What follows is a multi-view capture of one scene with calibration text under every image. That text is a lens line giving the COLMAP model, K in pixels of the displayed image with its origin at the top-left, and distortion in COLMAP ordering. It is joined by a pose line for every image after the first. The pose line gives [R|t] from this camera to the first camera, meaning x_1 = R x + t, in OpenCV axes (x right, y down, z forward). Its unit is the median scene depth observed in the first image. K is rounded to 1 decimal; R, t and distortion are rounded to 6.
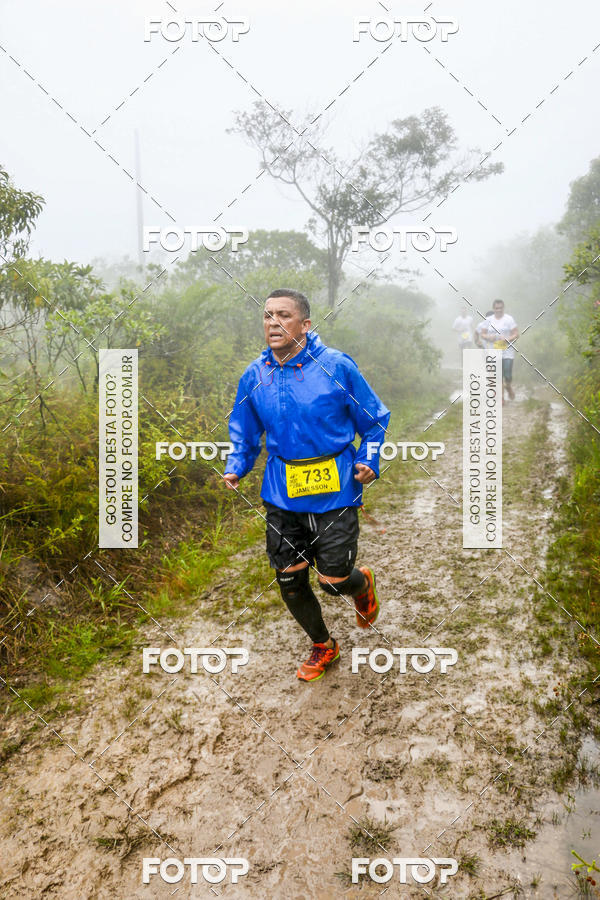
lens RADIAL K [[830.0, 0, 303.1], [0, 830.0, 450.1], [0, 0, 1]] dist [-0.150324, 0.207654]
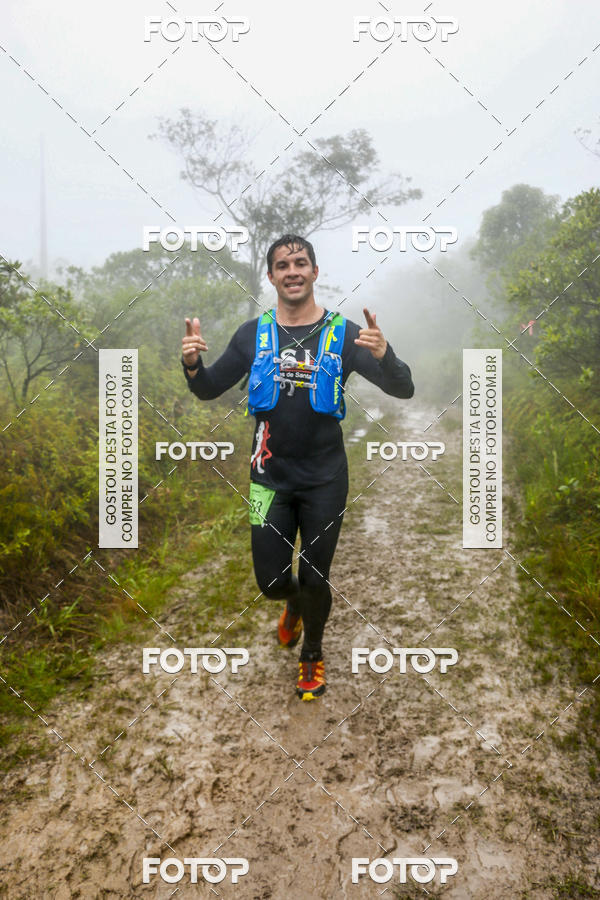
lens RADIAL K [[817.7, 0, 301.4], [0, 817.7, 451.0], [0, 0, 1]] dist [-0.165506, 0.220331]
pose [[0.990581, 0.025538, 0.134526, -0.107944], [-0.022886, 0.999513, -0.021224, 0.006789], [-0.135002, 0.017945, 0.990683, 0.099775]]
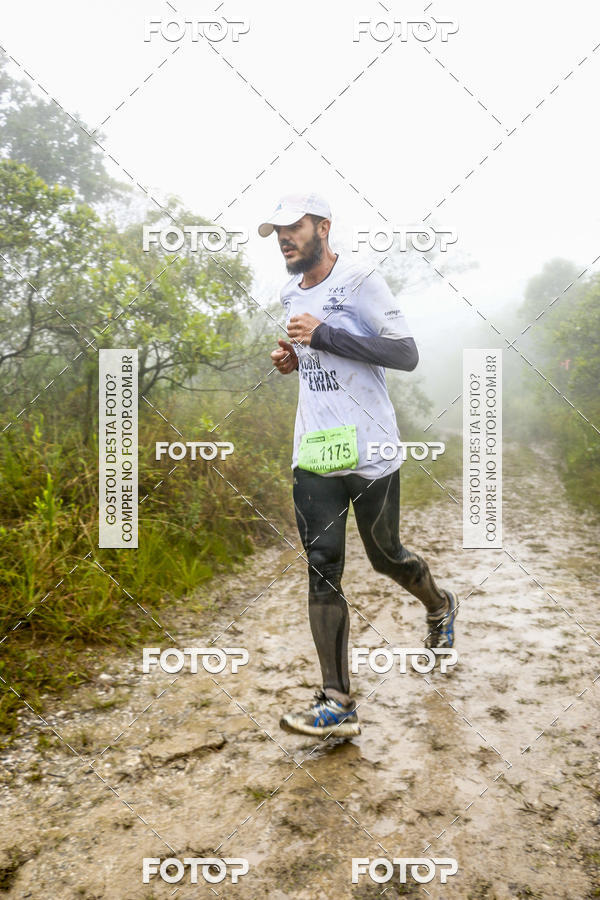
lens RADIAL K [[827.5, 0, 299.6], [0, 827.5, 449.5], [0, 0, 1]] dist [-0.159599, 0.224301]
pose [[0.995095, 0.034668, 0.092649, -0.530638], [-0.025800, 0.995118, -0.095257, 0.278187], [-0.095499, 0.092400, 0.991132, -0.845220]]
